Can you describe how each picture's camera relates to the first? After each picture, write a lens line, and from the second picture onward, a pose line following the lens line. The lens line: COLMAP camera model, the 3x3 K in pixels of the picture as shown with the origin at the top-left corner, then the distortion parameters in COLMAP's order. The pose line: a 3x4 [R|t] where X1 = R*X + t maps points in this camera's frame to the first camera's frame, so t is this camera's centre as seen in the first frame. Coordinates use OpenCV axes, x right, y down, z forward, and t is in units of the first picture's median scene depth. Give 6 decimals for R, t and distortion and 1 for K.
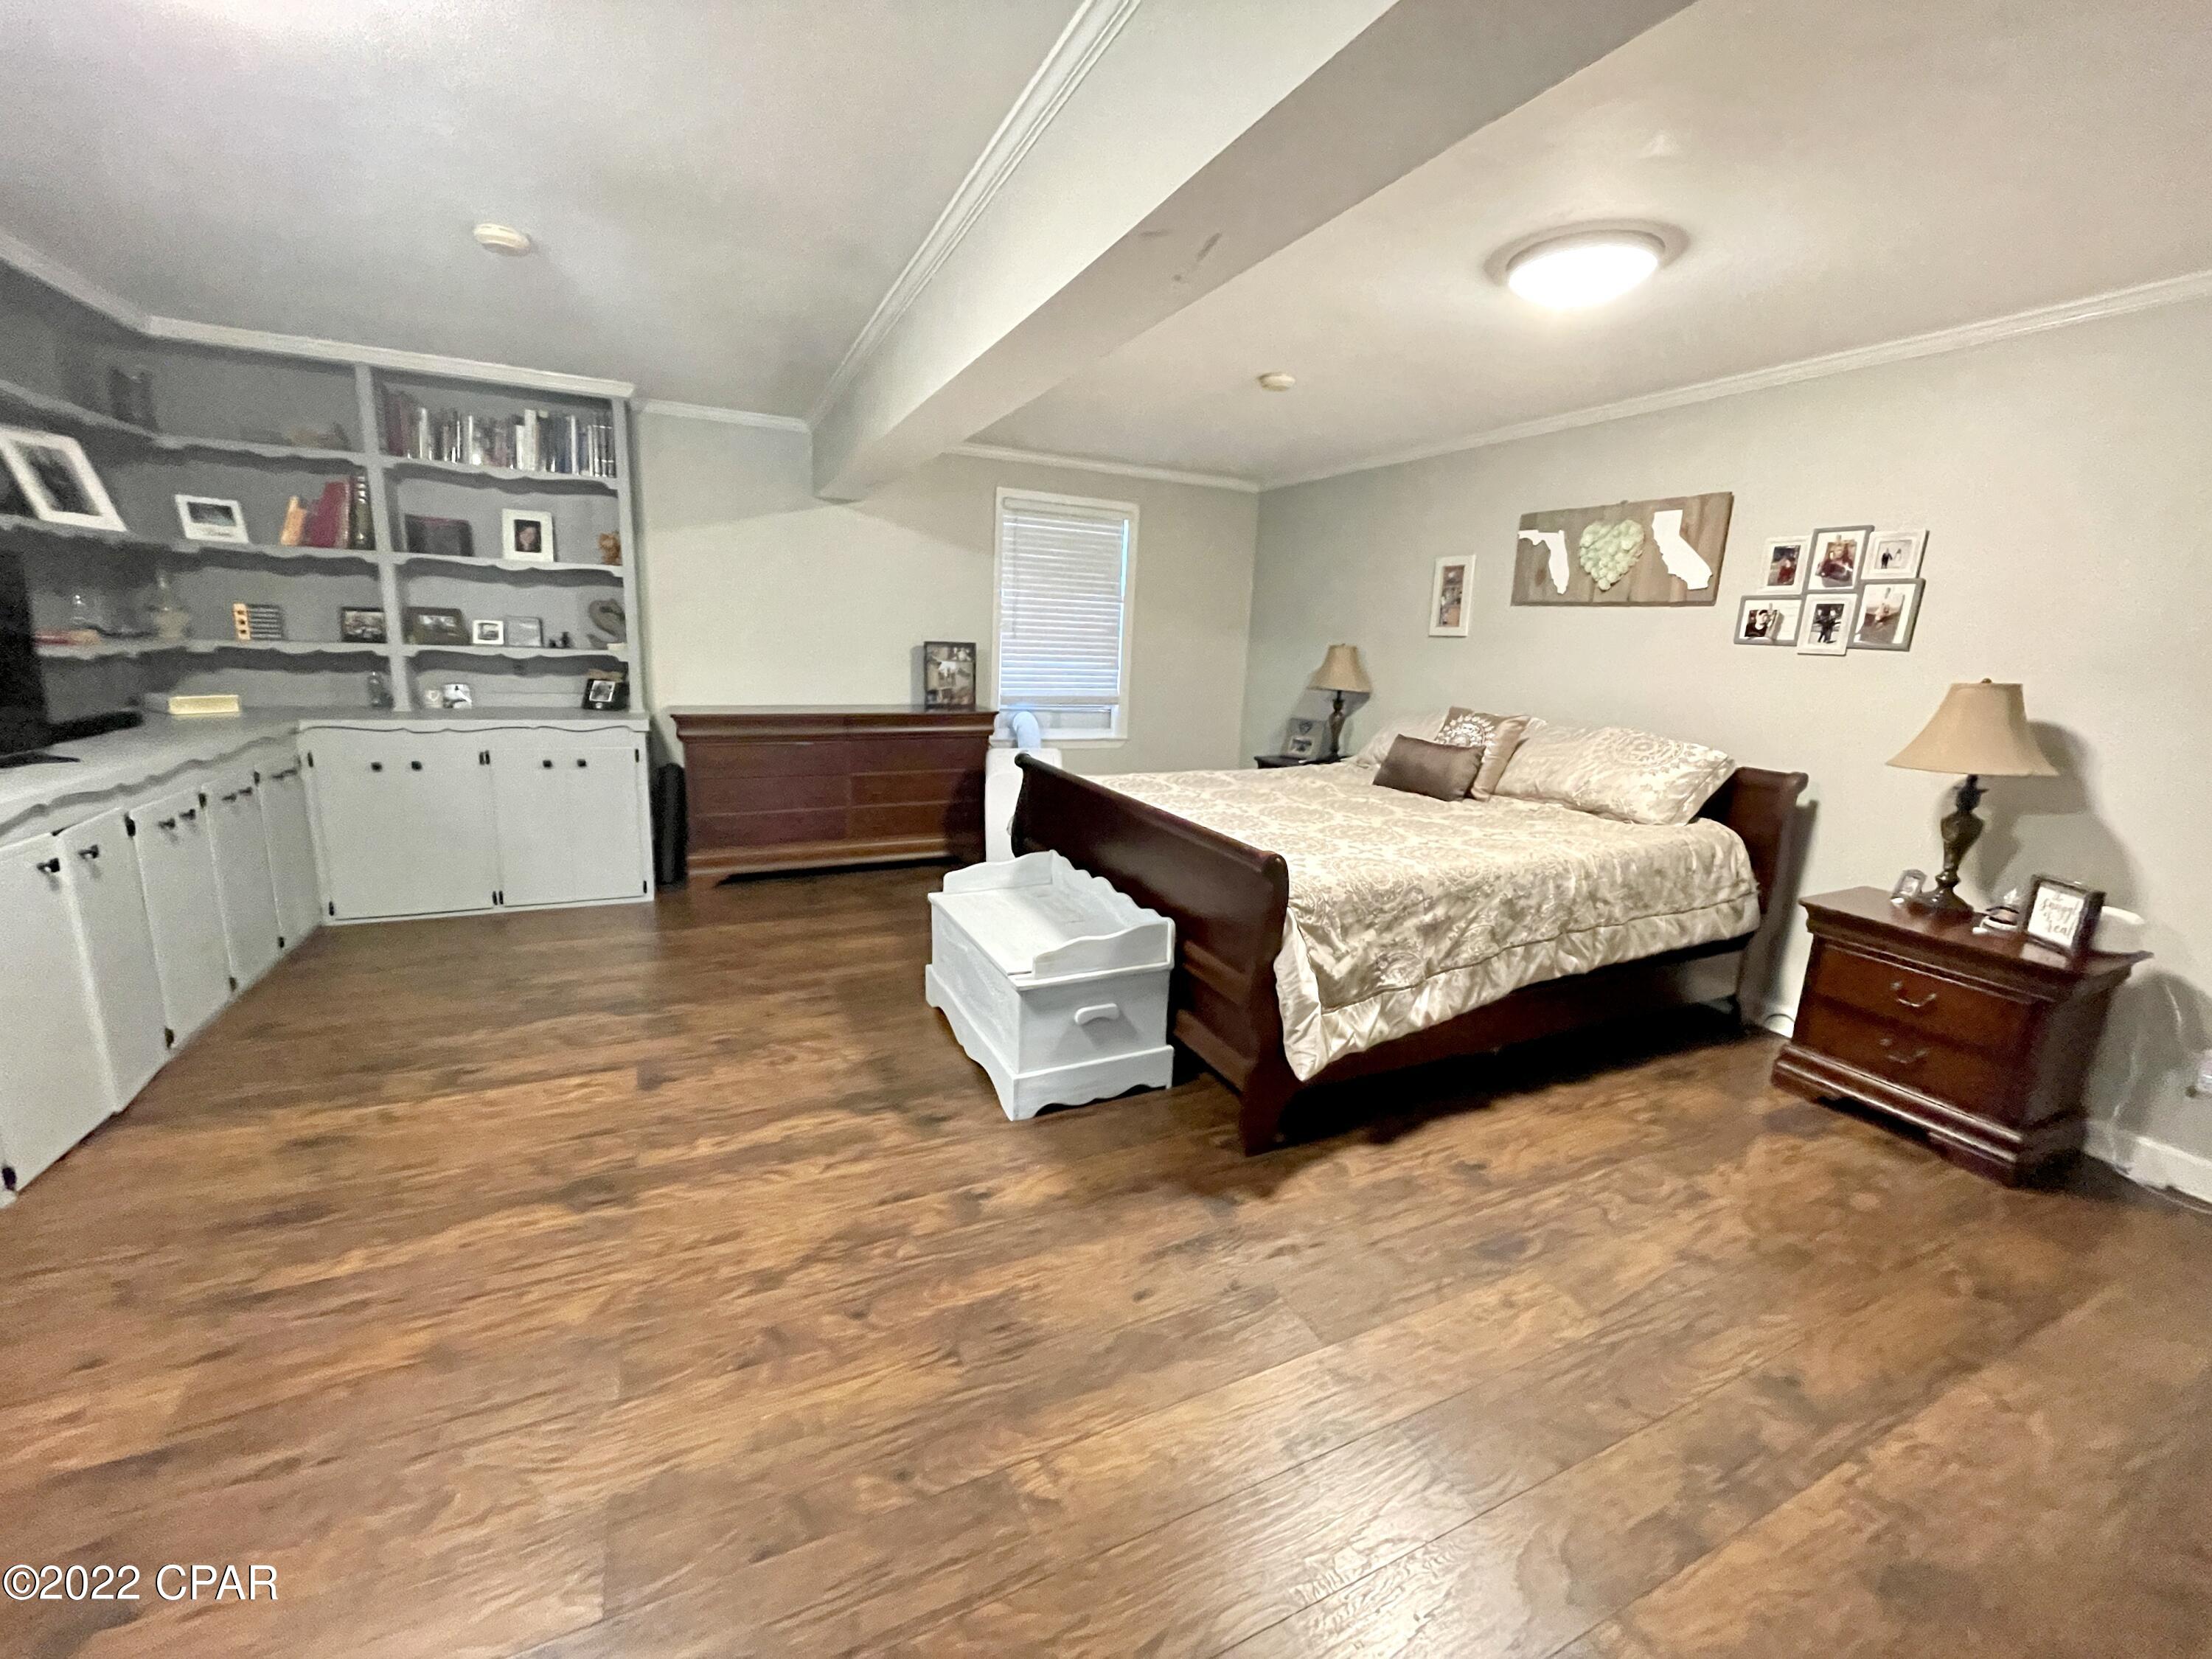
lens RADIAL K [[895.4, 0, 1103.4], [0, 895.4, 831.0], [0, 0, 1]] dist [-0.001936, -0.000293]
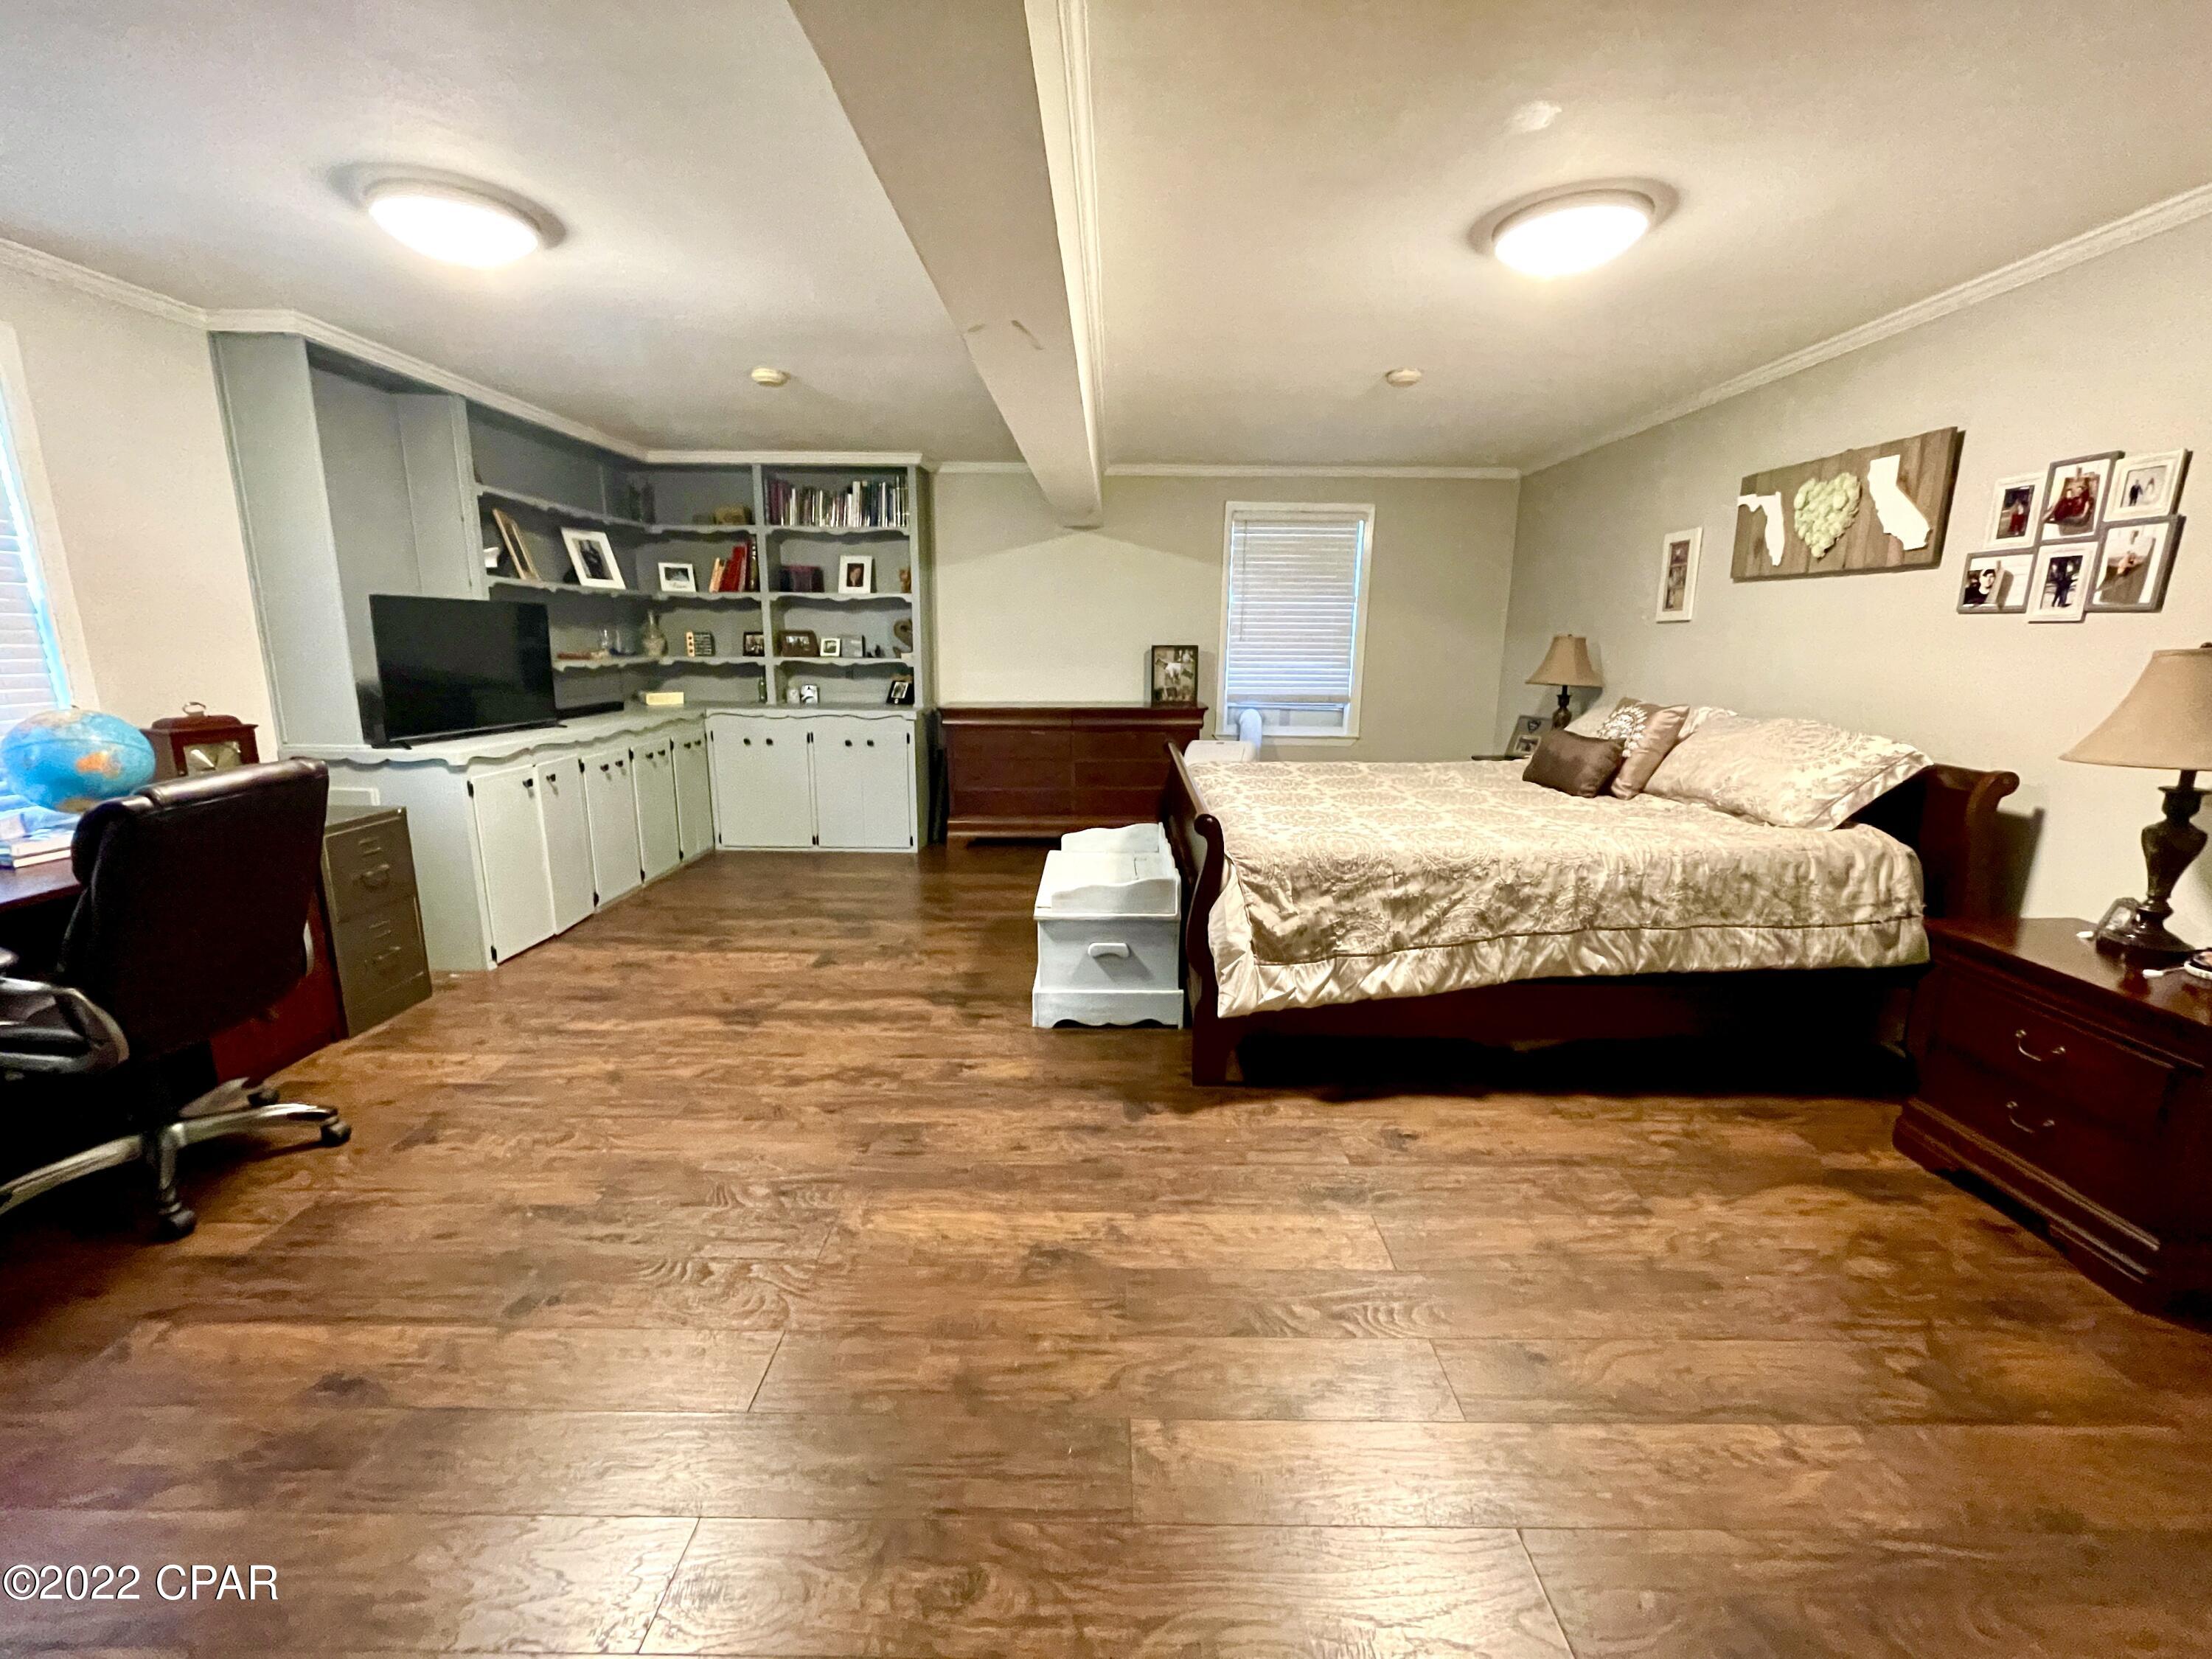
lens RADIAL K [[895.4, 0, 1101.9], [0, 895.4, 831.7], [0, 0, 1]] dist [-0.001936, -0.000293]
pose [[0.898946, 0.060287, -0.433892, 0.385057], [-0.065741, 0.997834, 0.002441, 0.036535], [0.433099, 0.026330, 0.900962, -0.056643]]
